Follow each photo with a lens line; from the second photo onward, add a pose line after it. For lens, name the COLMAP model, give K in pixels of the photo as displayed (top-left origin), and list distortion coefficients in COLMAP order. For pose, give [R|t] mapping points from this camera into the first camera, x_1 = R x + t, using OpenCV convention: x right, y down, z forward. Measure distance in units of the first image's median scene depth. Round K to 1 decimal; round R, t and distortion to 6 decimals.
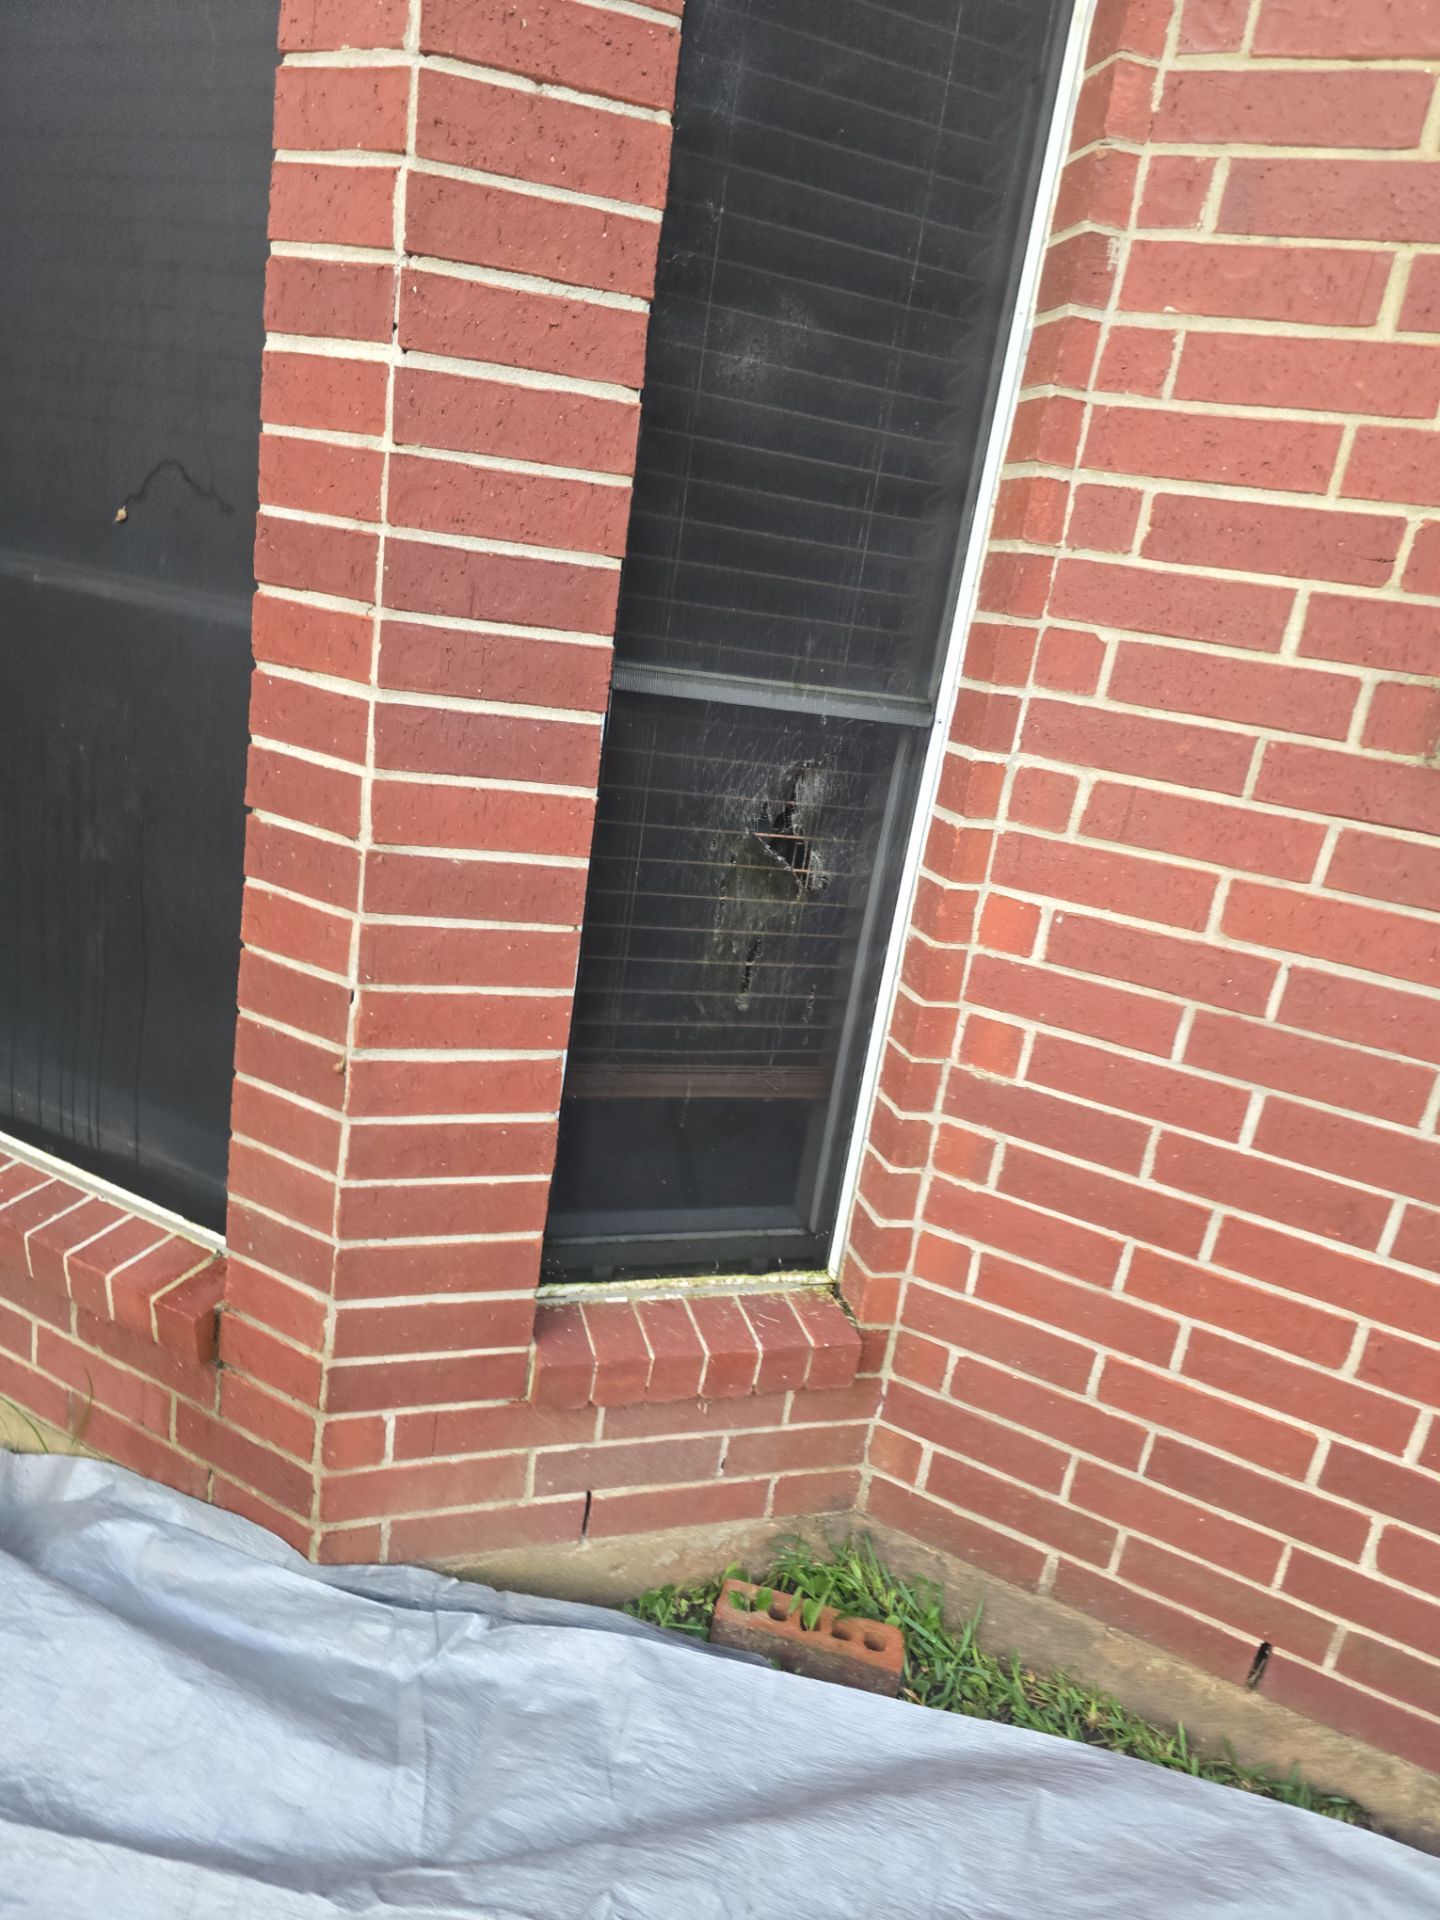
lens RADIAL K [[1319.3, 0, 708.8], [0, 1319.3, 976.8], [0, 0, 1]] dist [0.040173, -0.028984]
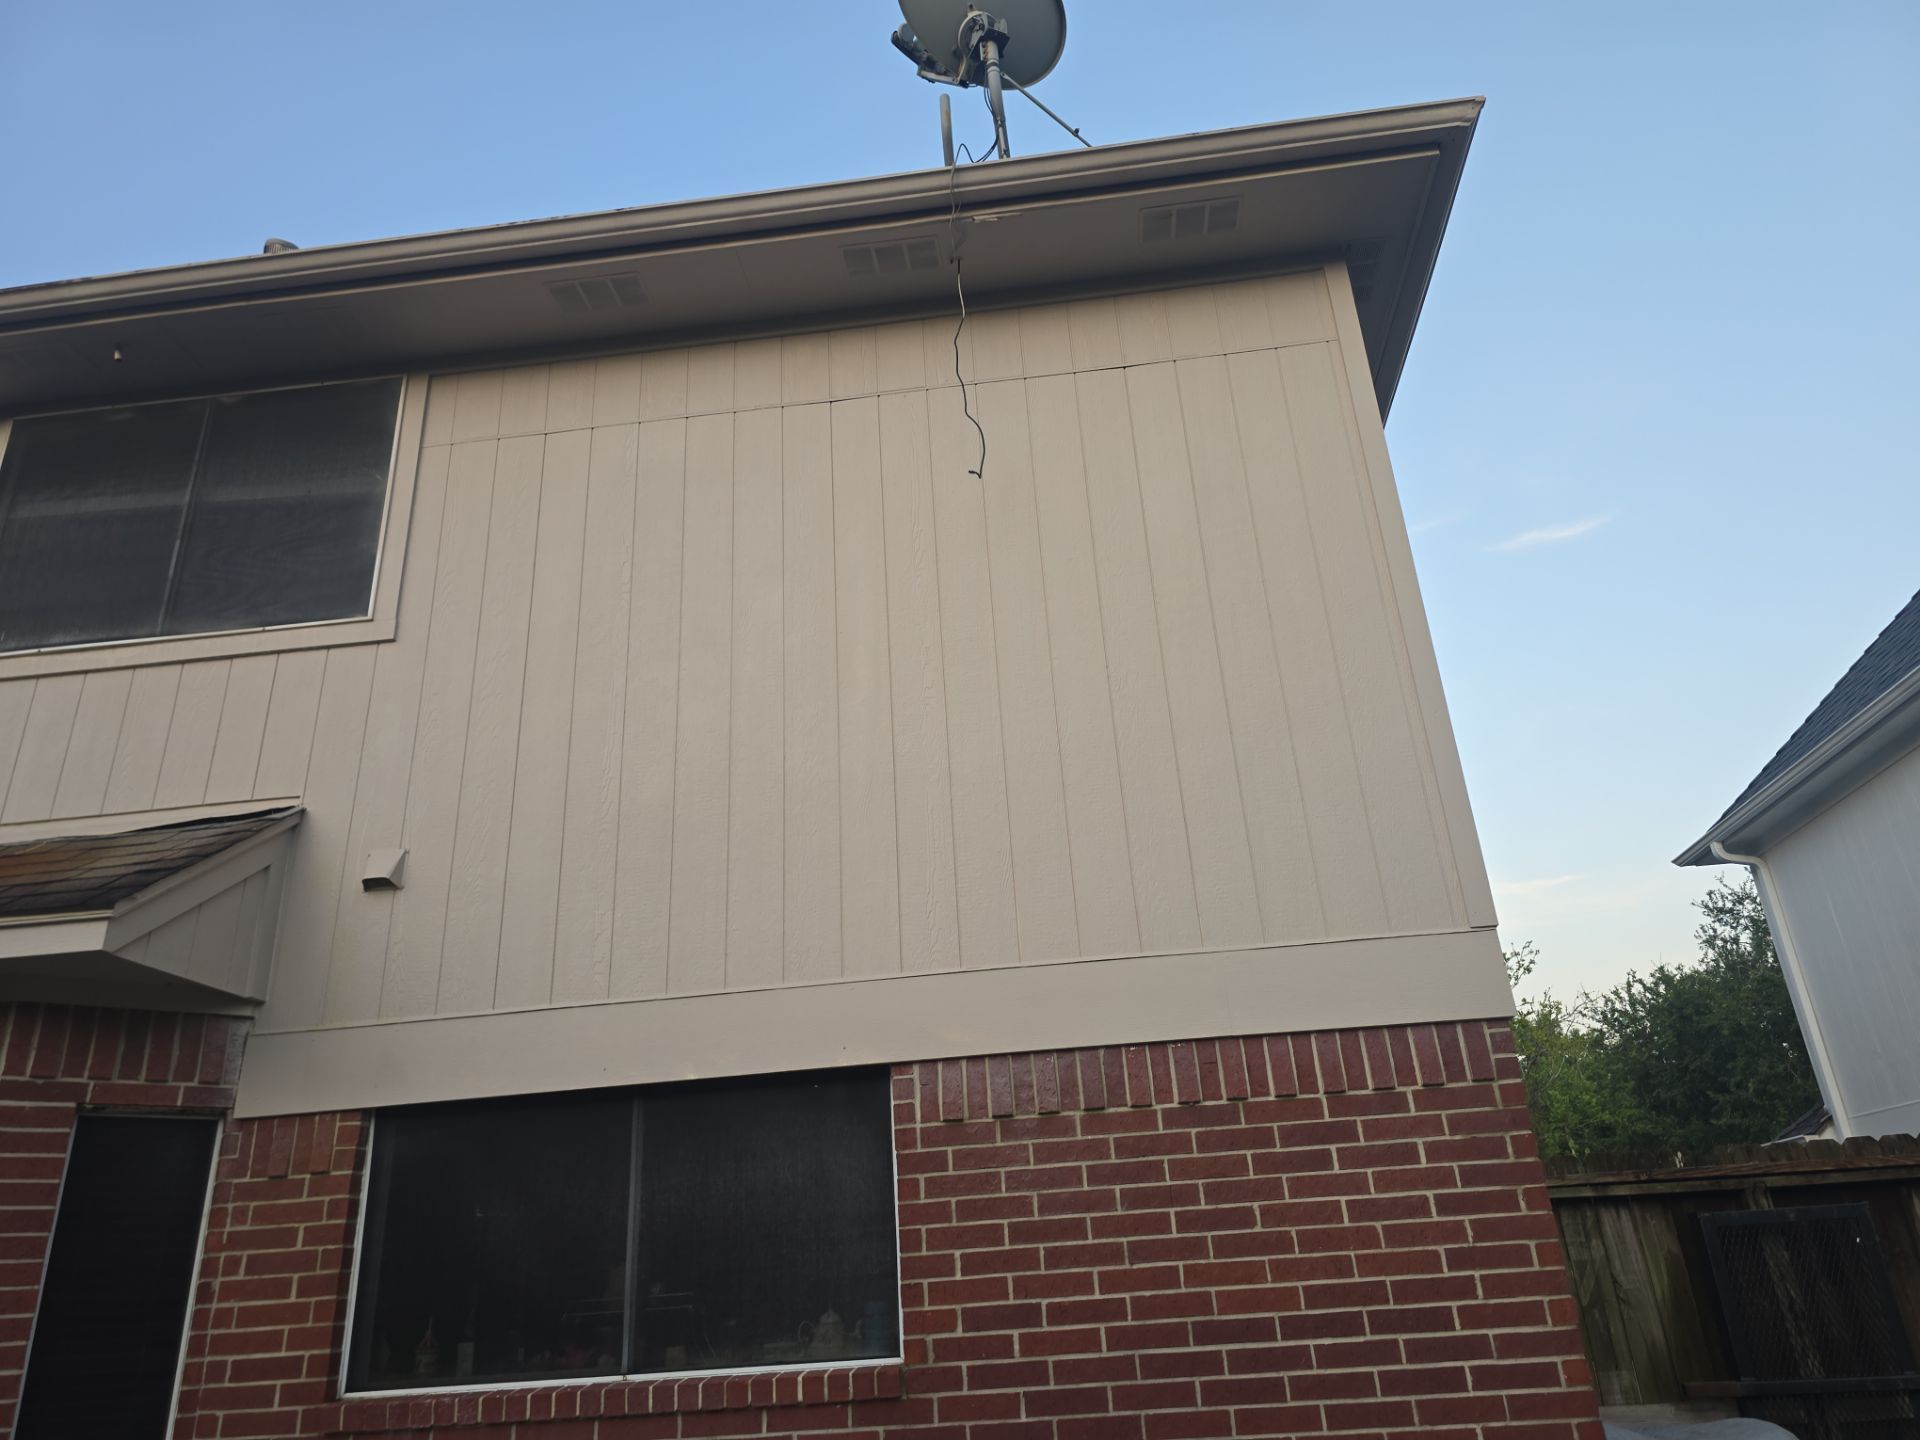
lens RADIAL K [[1319.3, 0, 962.4], [0, 1319.3, 704.5], [0, 0, 1]] dist [0.040173, -0.028984]
pose [[0.912010, -0.028792, 0.409157, 0.637359], [0.292066, 0.745969, -0.598521, 0.804041], [-0.287986, 0.665358, 0.688740, -2.490442]]
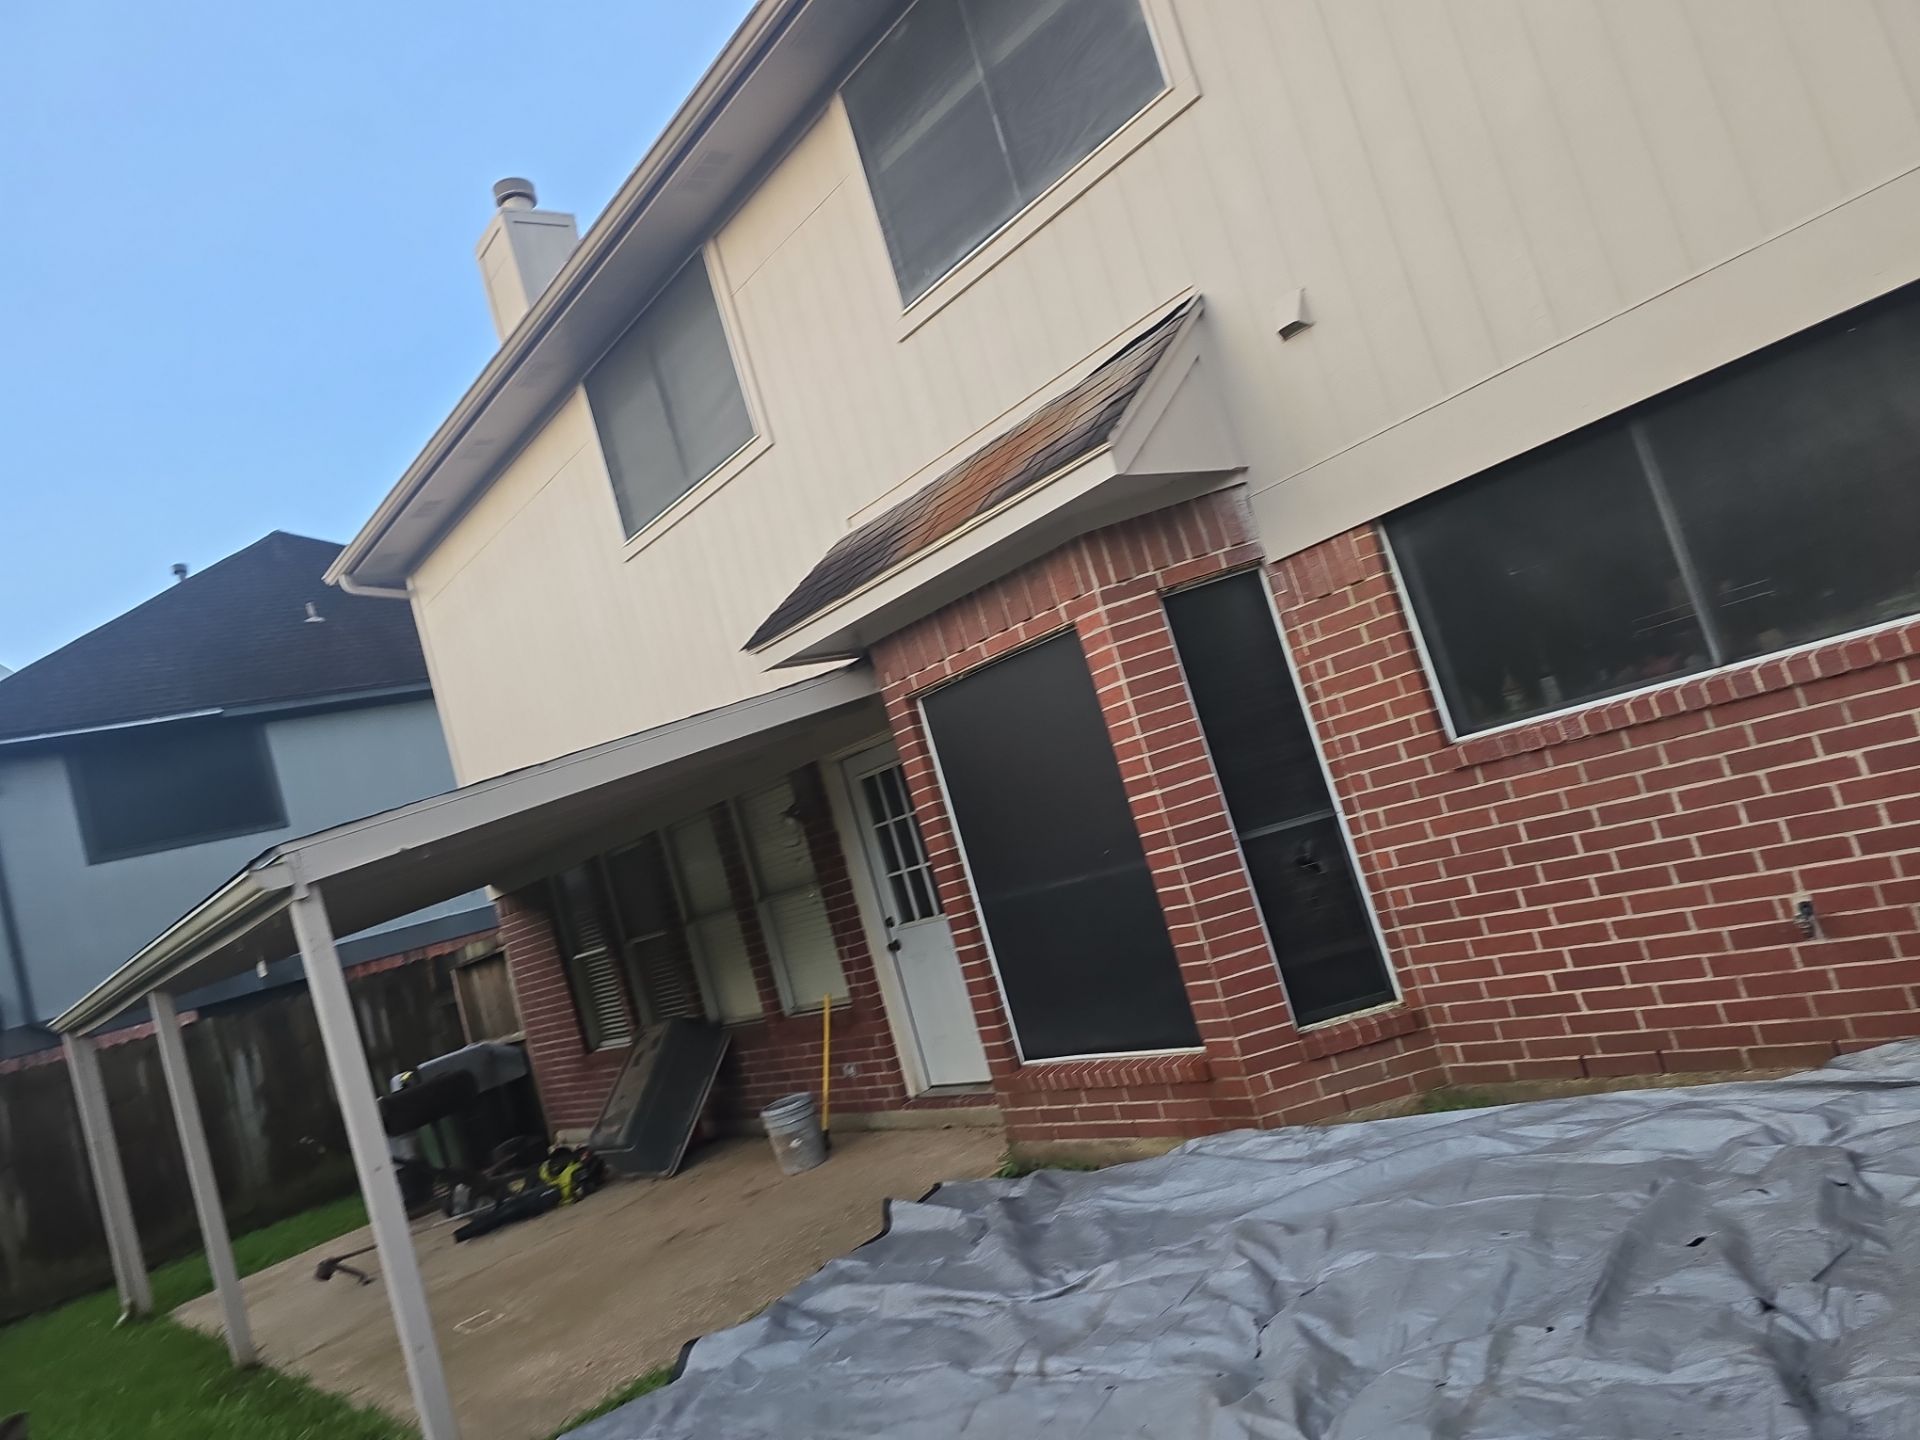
lens RADIAL K [[1319.3, 0, 957.3], [0, 1319.3, 720.0], [0, 0, 1]] dist [0.040173, -0.028984]
pose [[0.830791, -0.430175, -0.353178, 0.717877], [0.268552, 0.865613, -0.422605, 0.828374], [0.487510, 0.256250, 0.834668, -2.527106]]
